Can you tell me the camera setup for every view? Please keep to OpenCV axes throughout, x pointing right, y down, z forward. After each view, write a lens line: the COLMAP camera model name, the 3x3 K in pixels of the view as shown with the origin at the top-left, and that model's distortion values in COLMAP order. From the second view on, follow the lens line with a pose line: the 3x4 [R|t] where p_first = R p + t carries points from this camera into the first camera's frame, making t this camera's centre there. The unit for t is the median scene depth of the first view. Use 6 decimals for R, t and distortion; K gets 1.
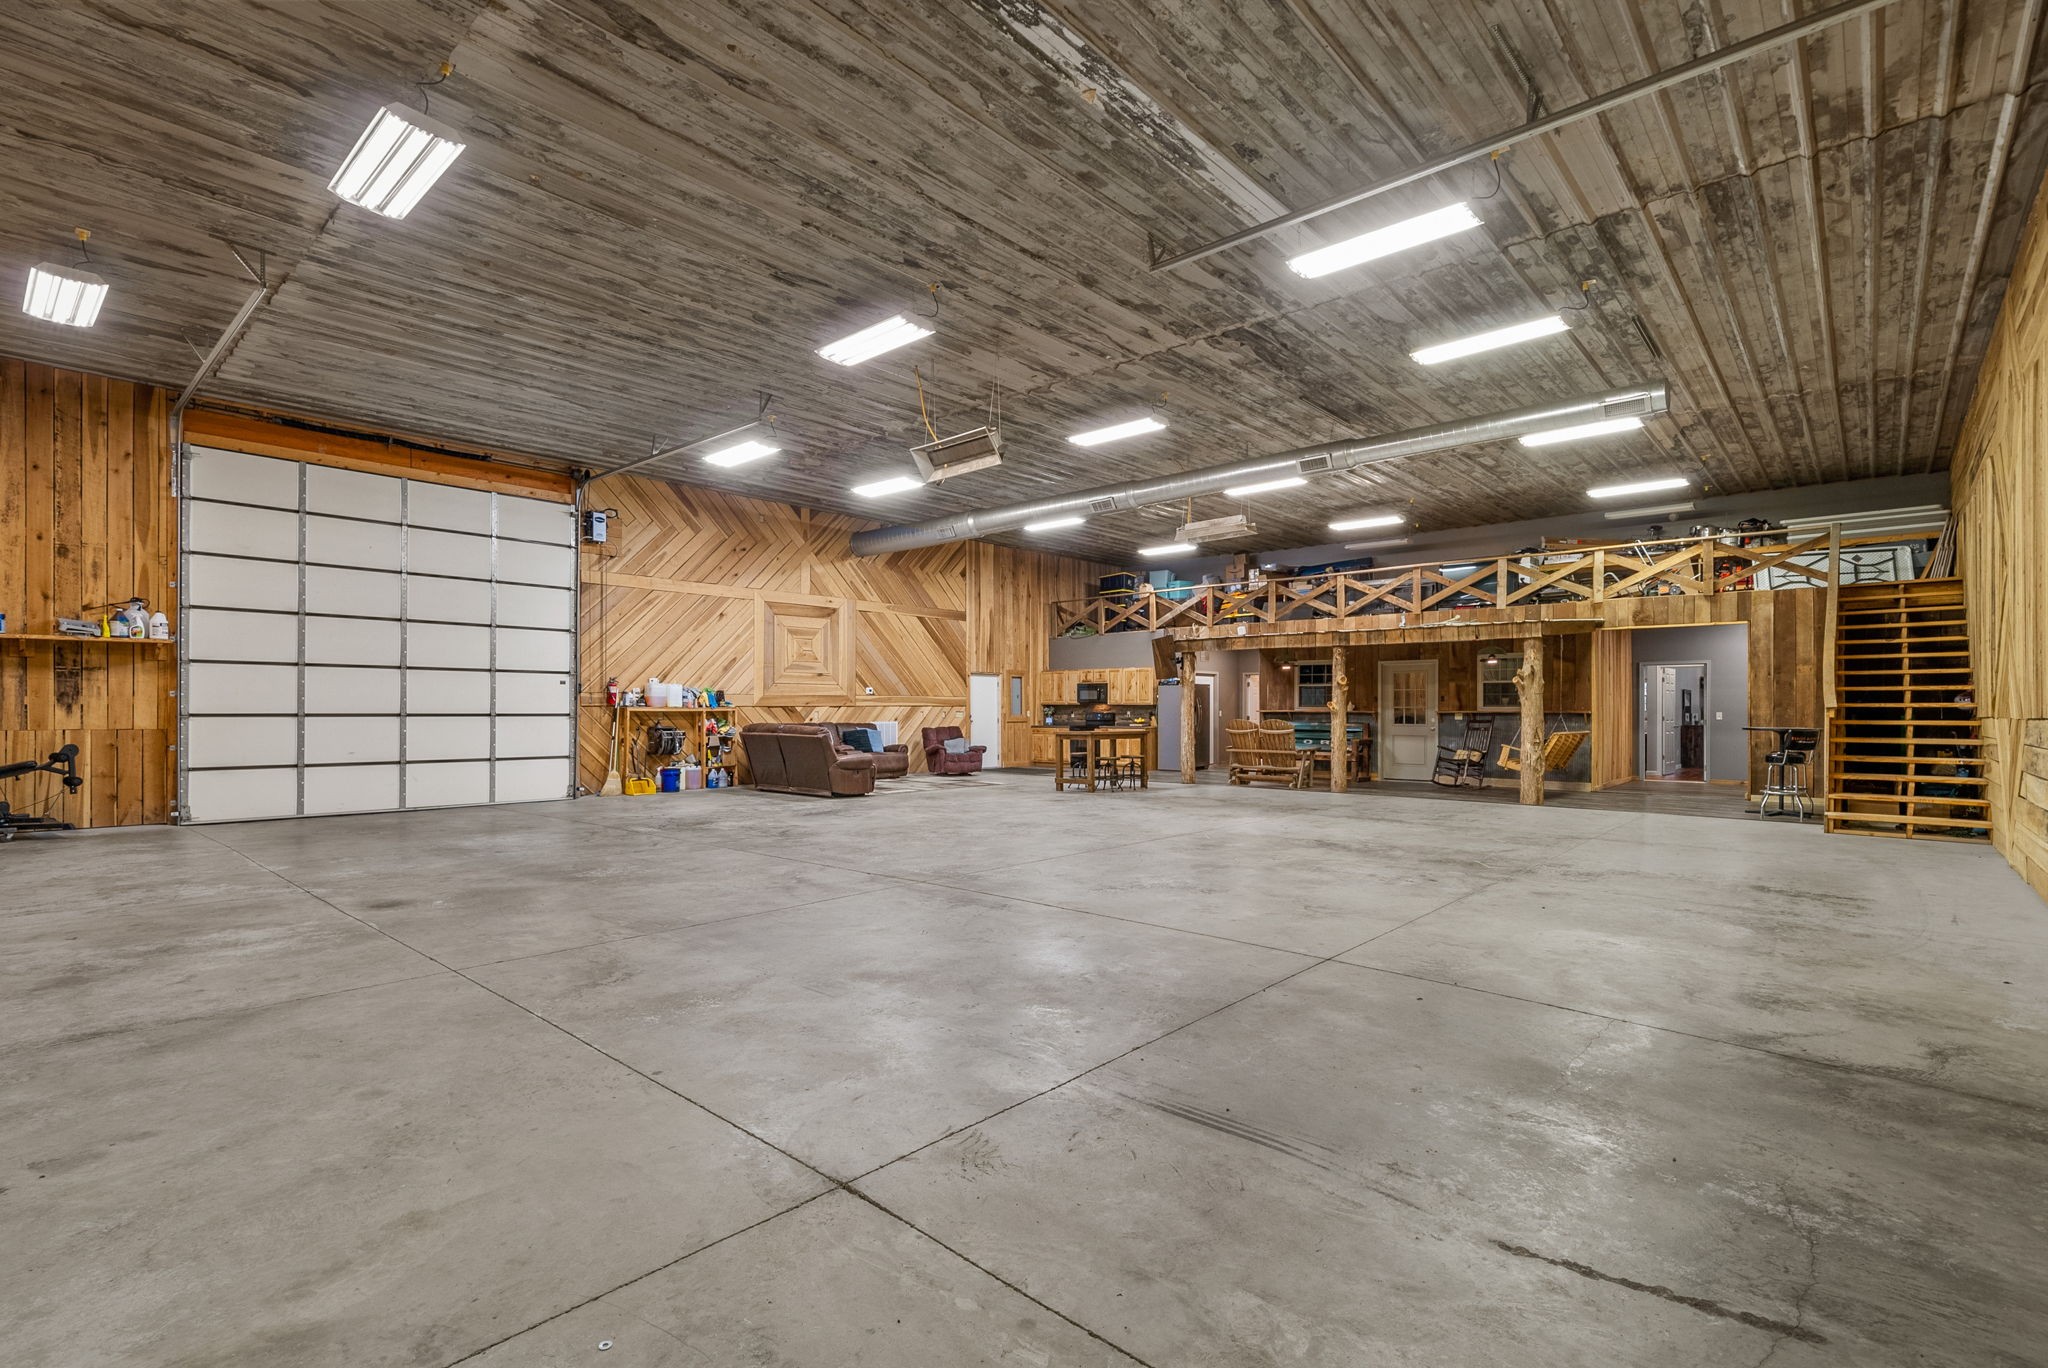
lens RADIAL K [[924.5, 0, 1021.7], [0, 924.5, 705.8], [0, 0, 1]] dist [0.001367, 0.000196]
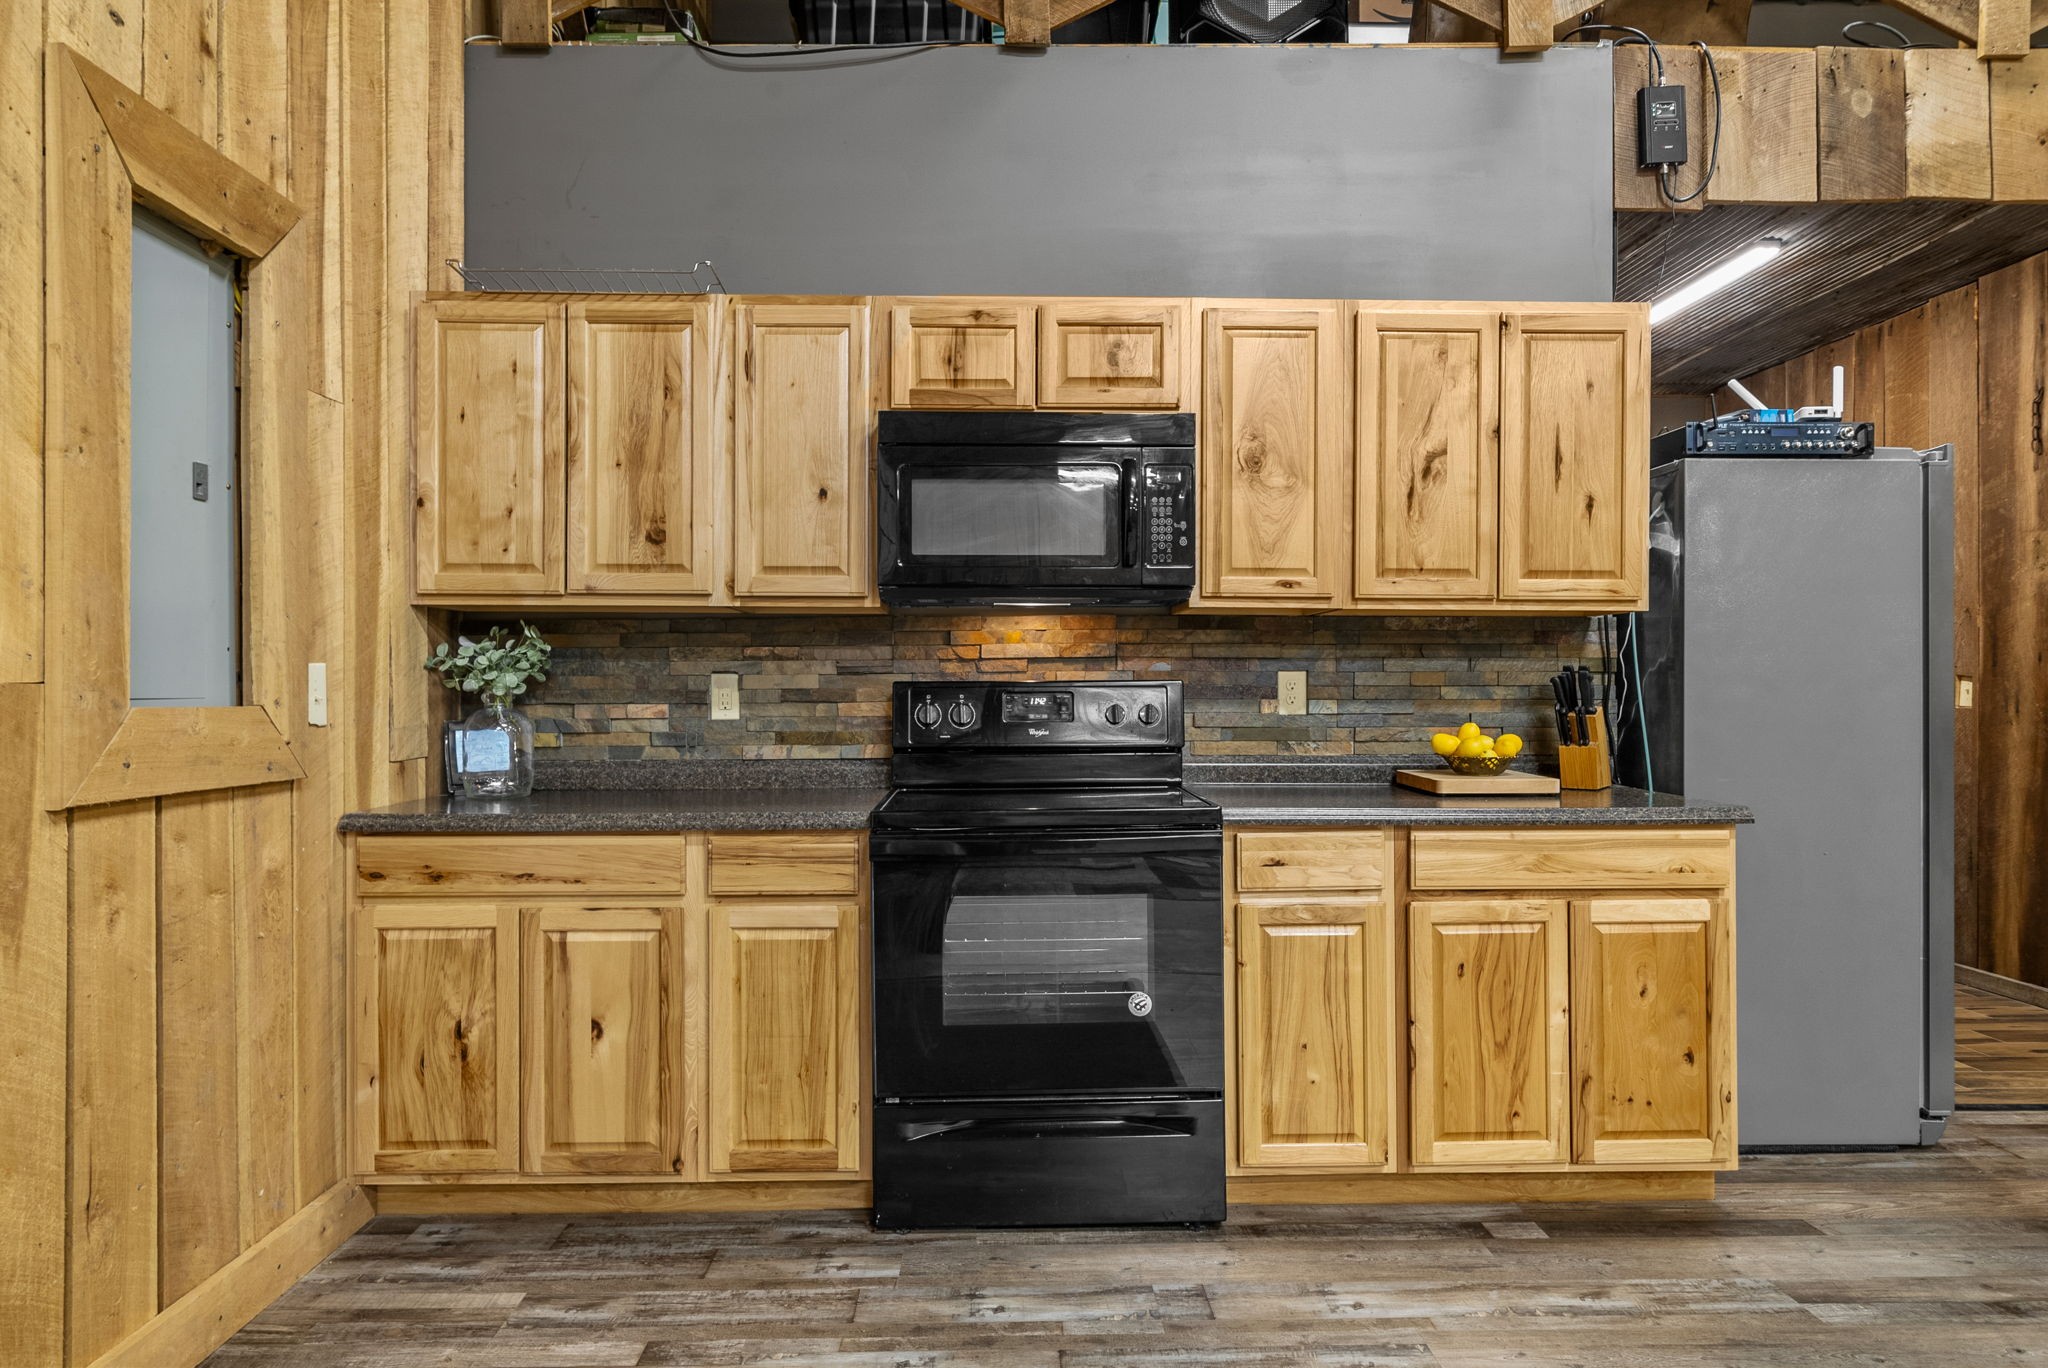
lens RADIAL K [[1303.8, 0, 1012.9], [0, 1303.8, 691.7], [0, 0, 1]] dist [0.002235, 0.000663]
pose [[0.723780, -0.000136, 0.690030, -0.038290], [-0.003651, 0.999985, 0.004027, 0.009277], [-0.690021, -0.005434, 0.723769, 1.020588]]
